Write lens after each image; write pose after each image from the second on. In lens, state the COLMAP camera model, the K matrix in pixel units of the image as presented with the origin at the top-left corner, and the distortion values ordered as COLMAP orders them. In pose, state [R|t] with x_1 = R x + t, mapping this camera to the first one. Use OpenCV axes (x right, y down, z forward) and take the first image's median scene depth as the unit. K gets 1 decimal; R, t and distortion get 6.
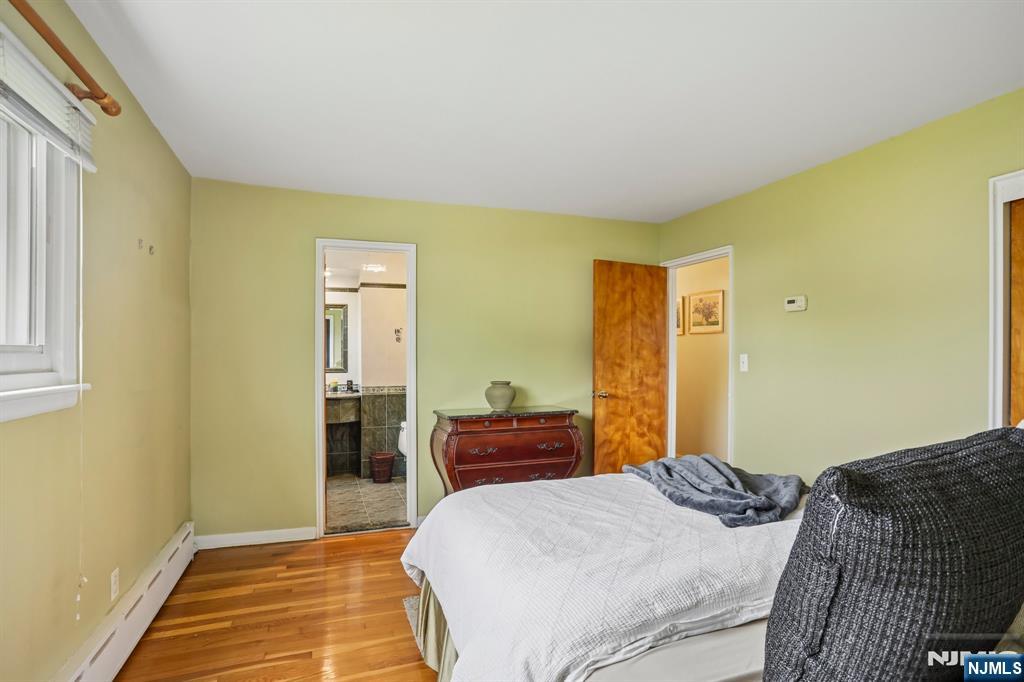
lens RADIAL K [[508.3, 0, 509.5], [0, 508.3, 346.6], [0, 0, 1]] dist [-0.034554, -0.000254]
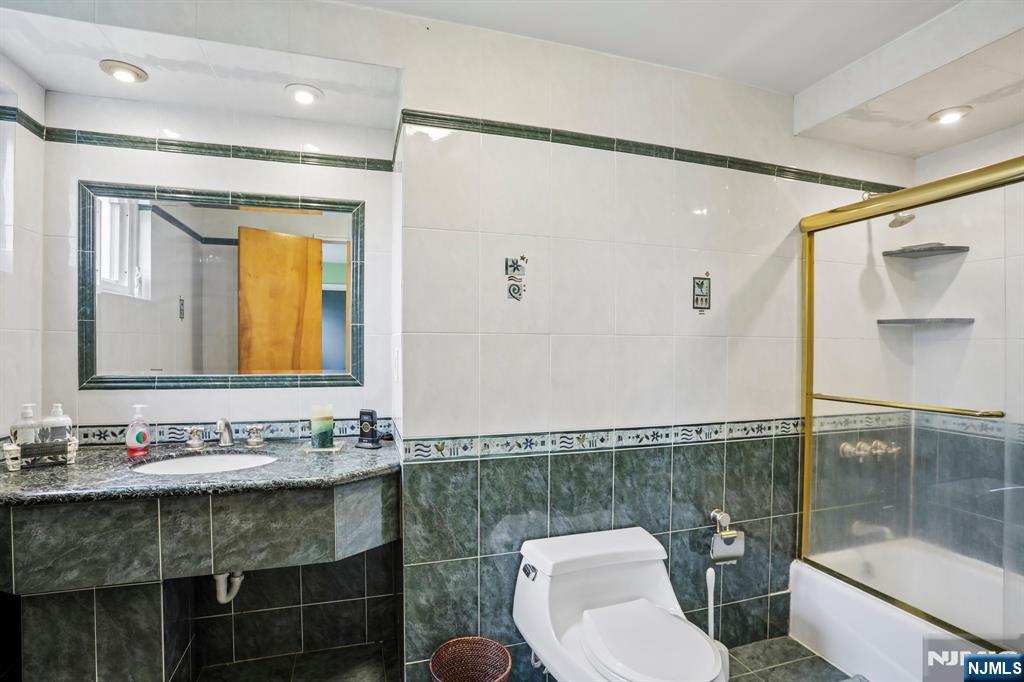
lens RADIAL K [[508.3, 0, 515.1], [0, 508.3, 342.8], [0, 0, 1]] dist [-0.034554, -0.000254]
pose [[0.999172, 0.007981, -0.039892, -0.205840], [-0.007373, 0.999855, 0.015377, 0.014195], [0.040009, -0.015070, 0.999086, 0.673112]]
